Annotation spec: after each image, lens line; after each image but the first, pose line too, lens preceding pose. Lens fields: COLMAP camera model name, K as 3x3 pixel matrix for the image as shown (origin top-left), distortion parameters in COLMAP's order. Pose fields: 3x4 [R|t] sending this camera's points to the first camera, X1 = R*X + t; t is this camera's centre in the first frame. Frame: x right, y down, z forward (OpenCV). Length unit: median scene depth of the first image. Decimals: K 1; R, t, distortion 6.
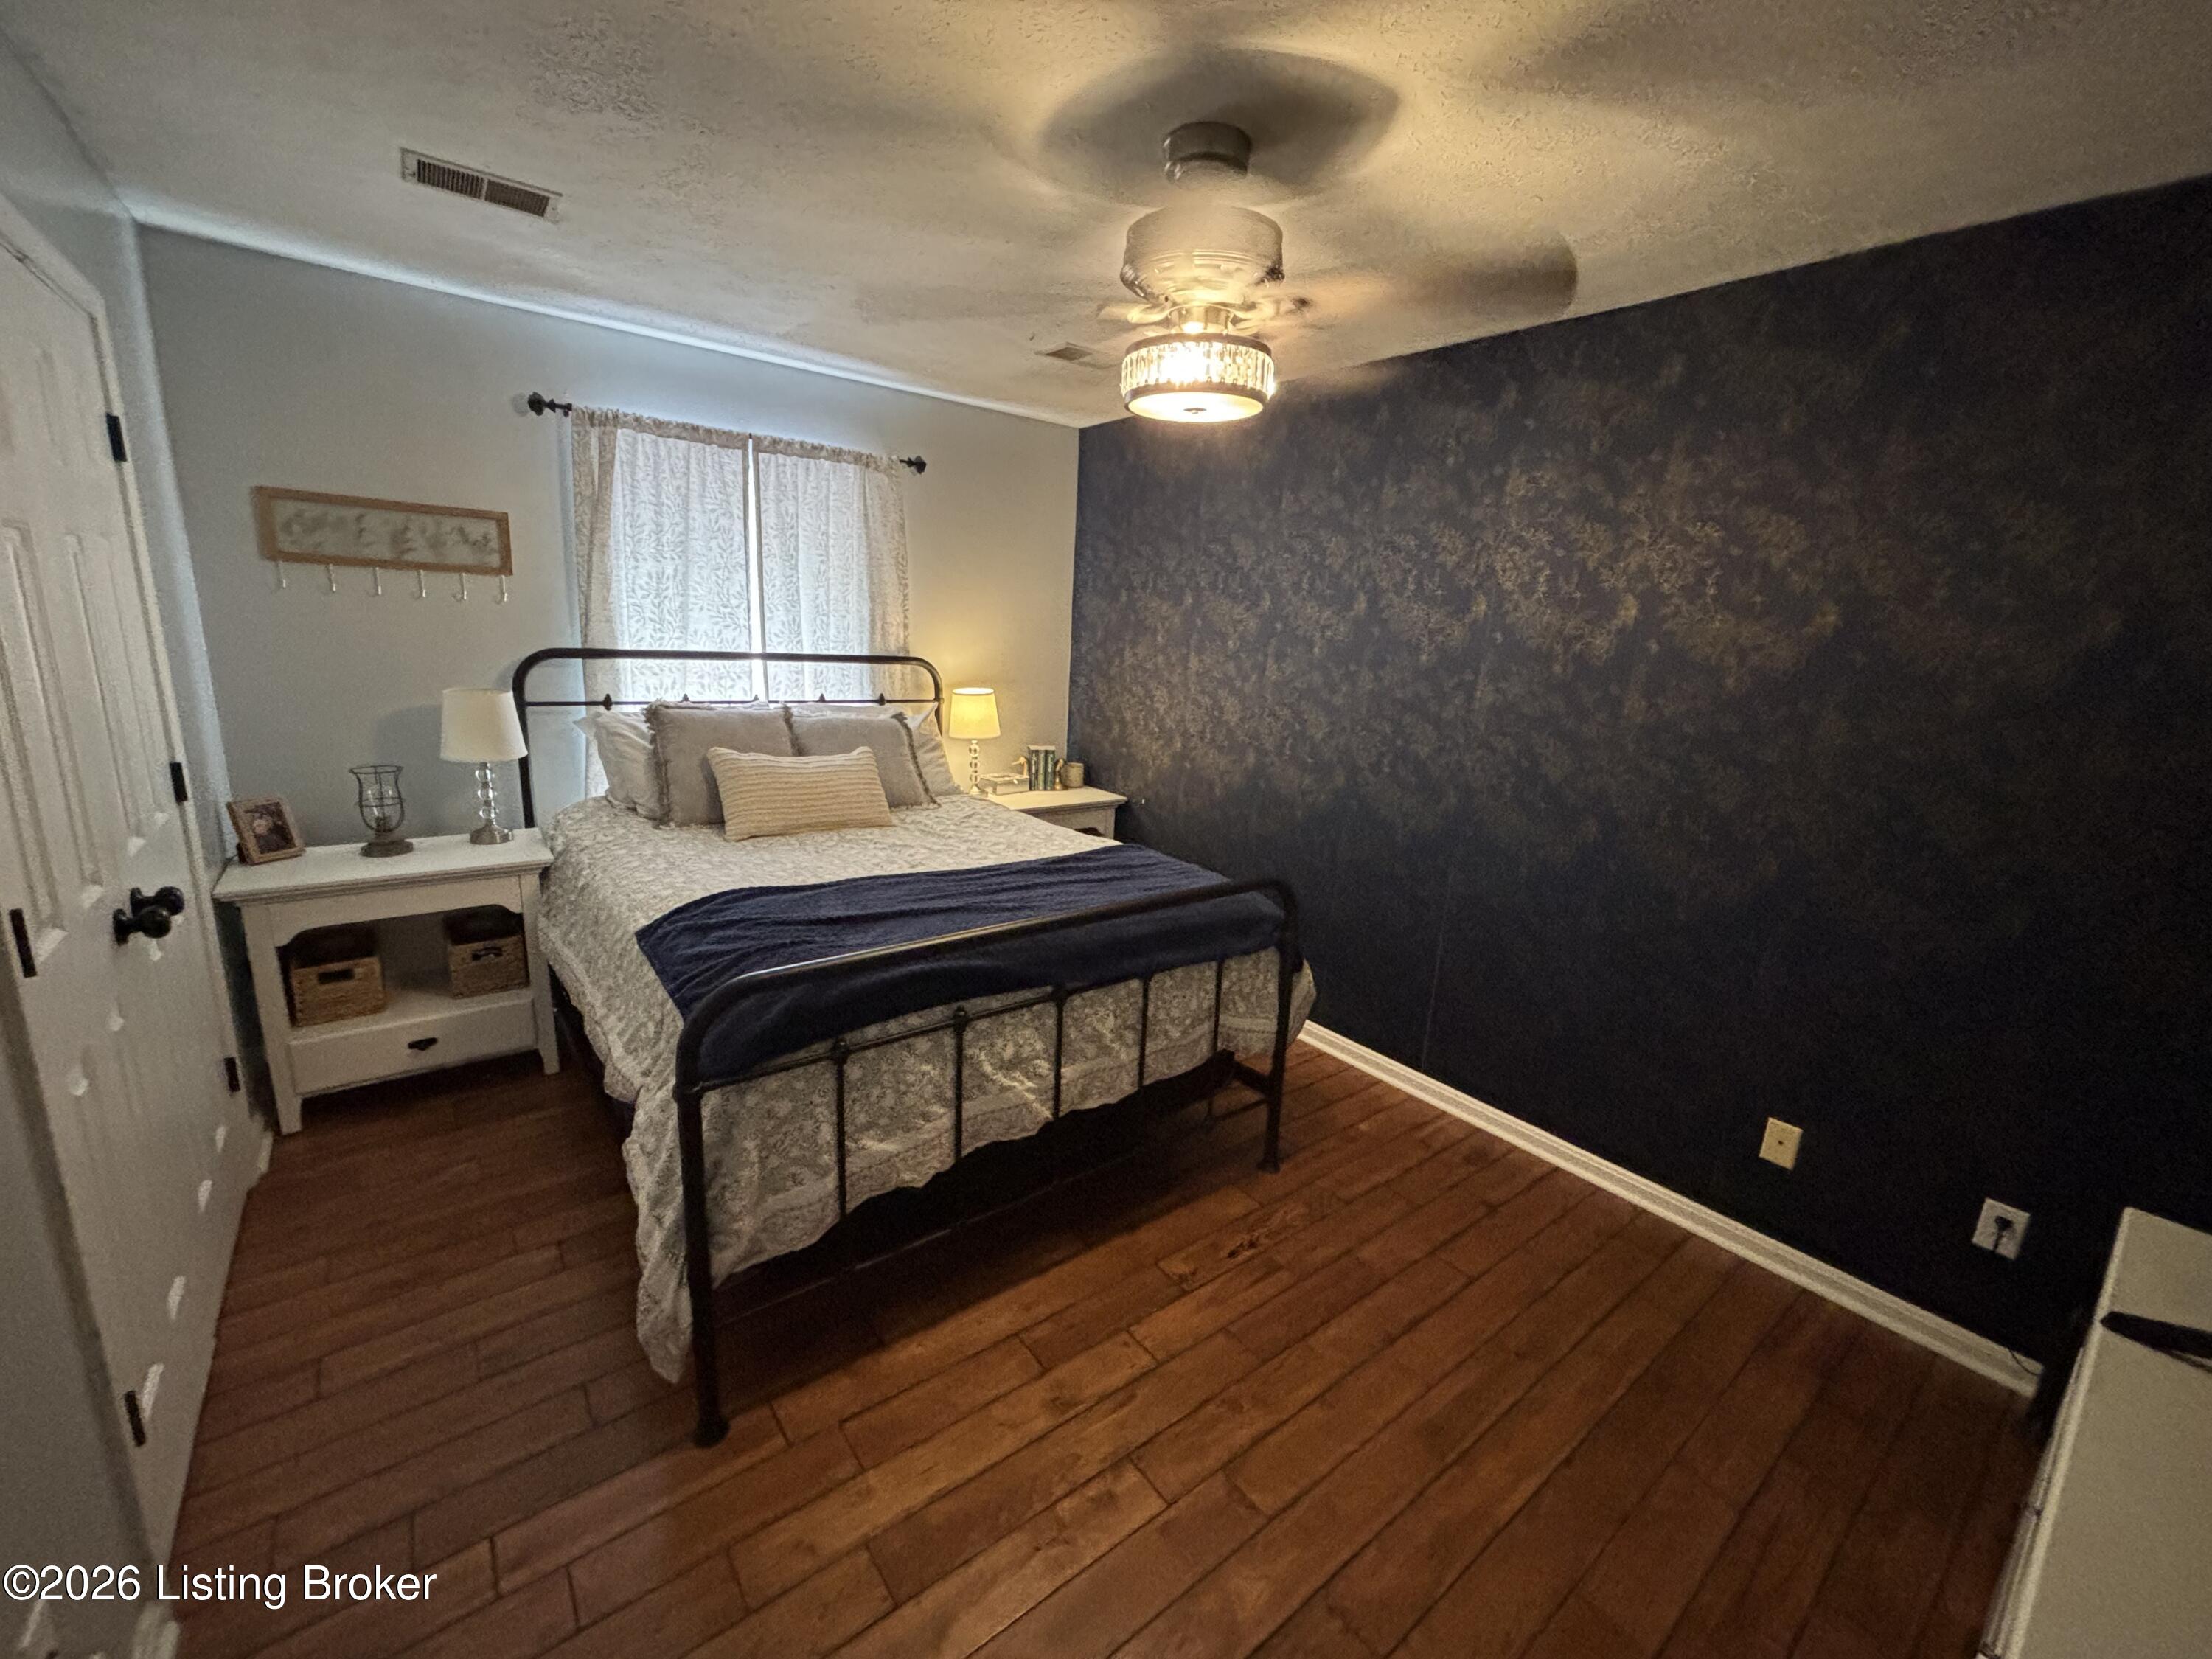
lens RADIAL K [[876.1, 0, 1113.4], [0, 876.1, 828.7], [0, 0, 1]] dist [0.001330, 0.001277]
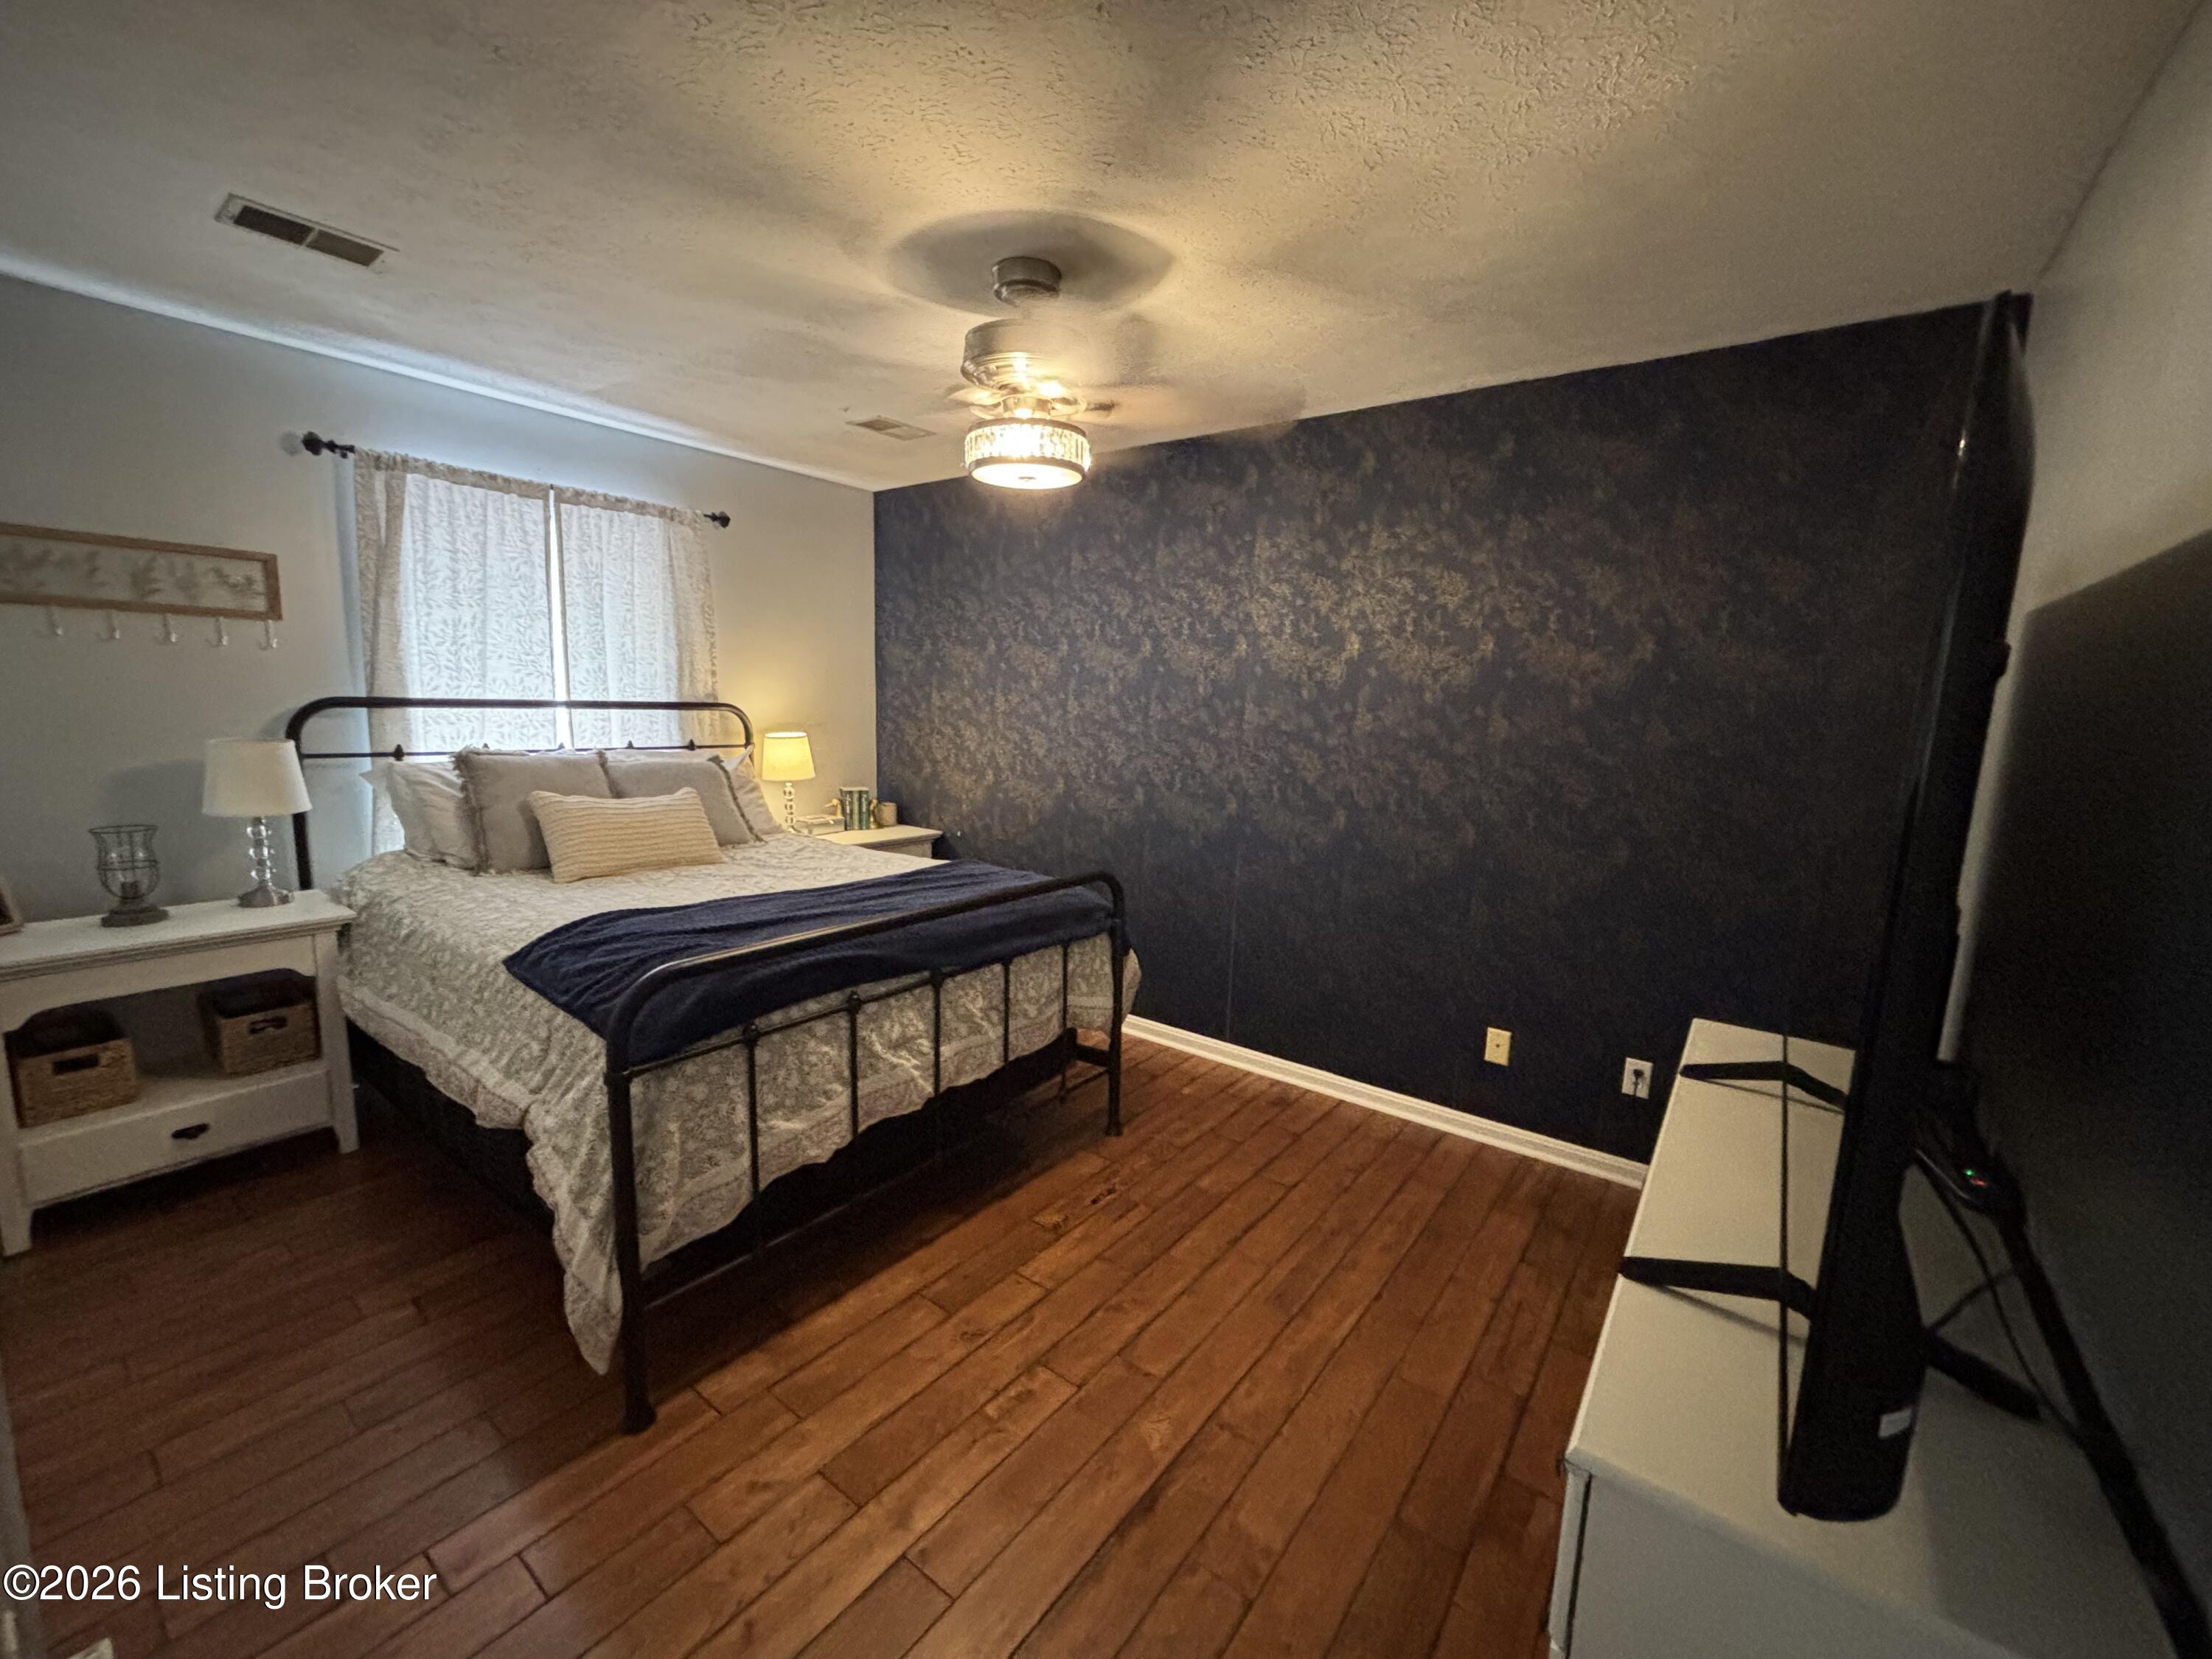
lens RADIAL K [[876.1, 0, 1099.5], [0, 876.1, 833.6], [0, 0, 1]] dist [0.001330, 0.001277]
pose [[0.967048, -0.059143, 0.247629, -0.104219], [0.075198, 0.995602, -0.055878, 0.068475], [-0.243235, 0.072658, 0.967242, -0.127335]]
